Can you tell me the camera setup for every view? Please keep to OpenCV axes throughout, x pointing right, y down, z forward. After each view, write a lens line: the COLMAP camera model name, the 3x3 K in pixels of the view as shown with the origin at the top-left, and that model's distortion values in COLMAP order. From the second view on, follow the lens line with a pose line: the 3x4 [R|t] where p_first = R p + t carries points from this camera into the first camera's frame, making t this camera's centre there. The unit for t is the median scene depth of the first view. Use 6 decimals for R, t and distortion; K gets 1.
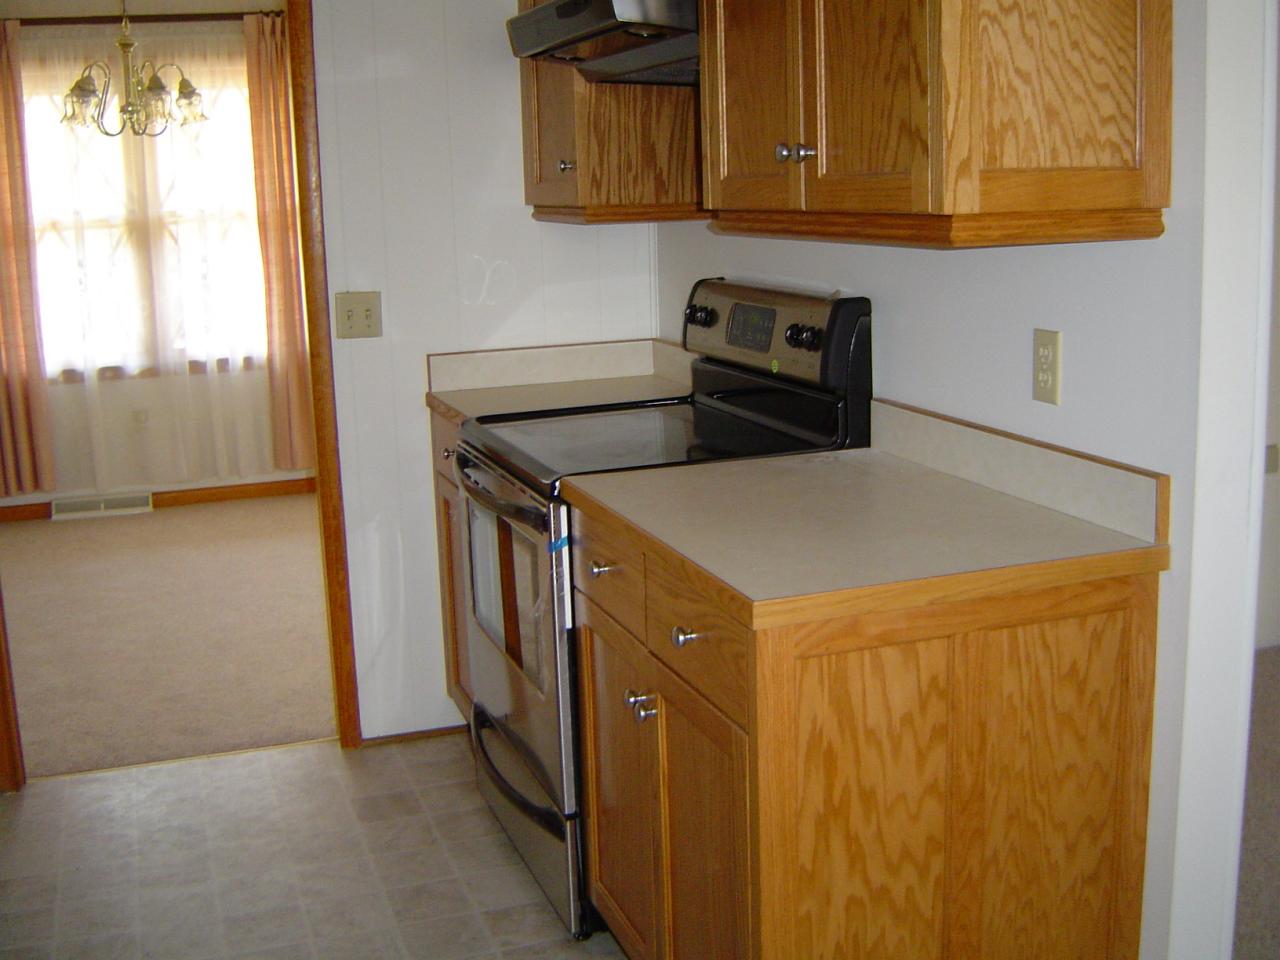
lens RADIAL K [[1462.4, 0, 640.9], [0, 1462.4, 482.1], [0, 0, 1]] dist [-0.134702, 0.000000]
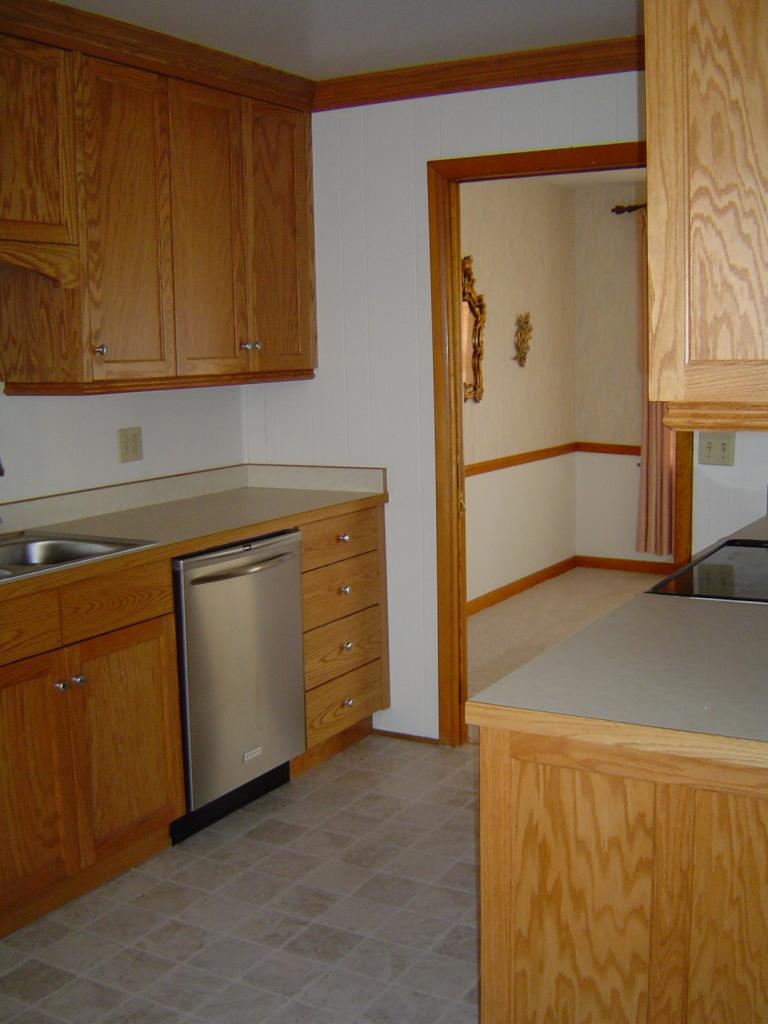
lens RADIAL K [[1169.9, 0, 409.3], [0, 1169.9, 535.4], [0, 0, 1]] dist [-0.134702, 0.000000]
pose [[0.655742, 0.137418, -0.742373, 0.711584], [-0.149501, 0.987459, 0.050730, -0.094640], [0.740035, 0.077719, 0.668063, 0.261197]]
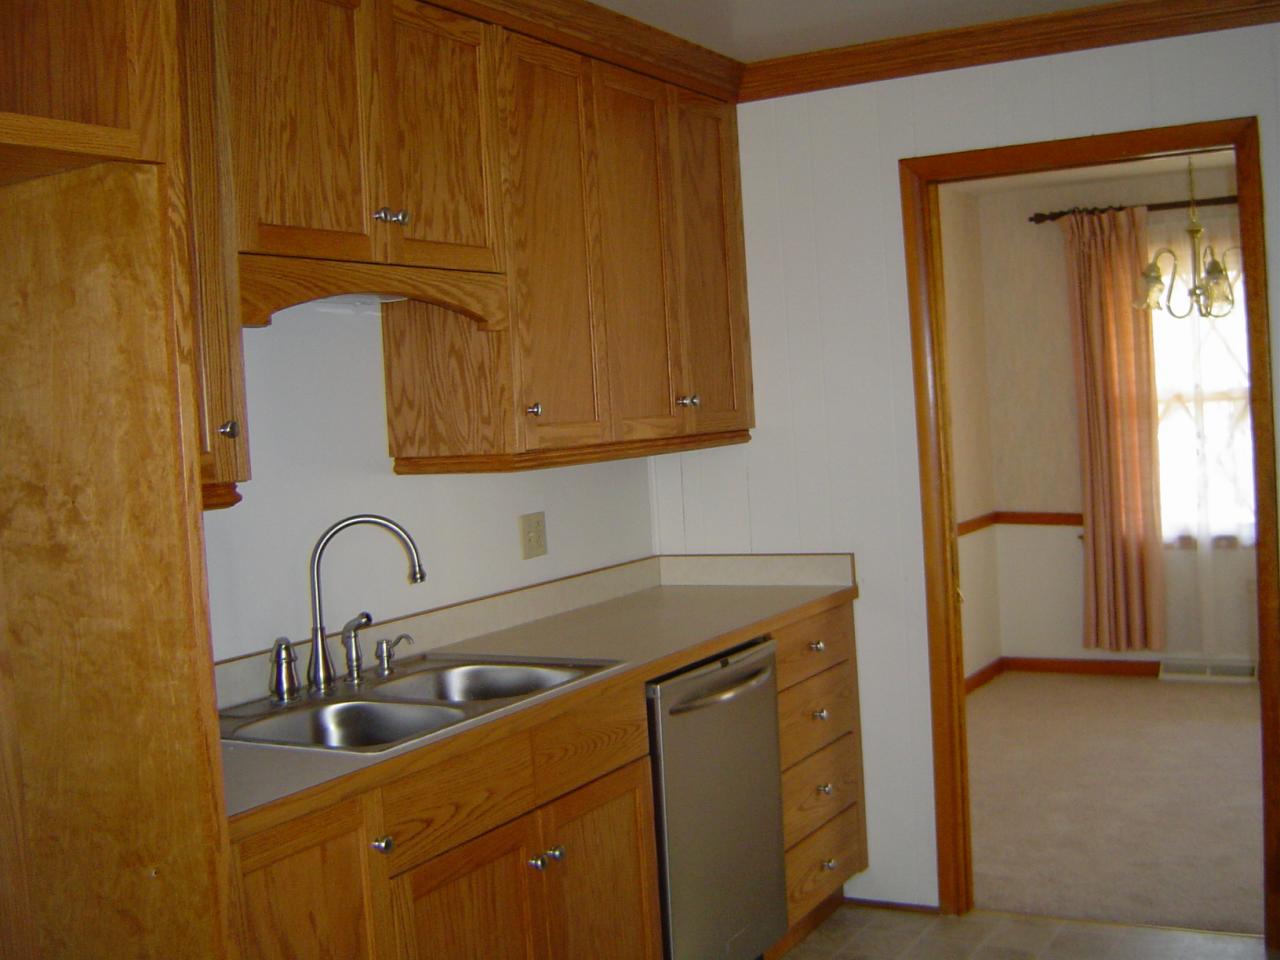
lens RADIAL K [[1462.4, 0, 643.1], [0, 1462.4, 485.1], [0, 0, 1]] dist [-0.134702, 0.000000]
pose [[0.656589, 0.030107, -0.753648, 0.438415], [-0.109188, 0.992472, -0.055479, -0.051614], [0.746304, 0.118717, 0.654933, 0.079113]]
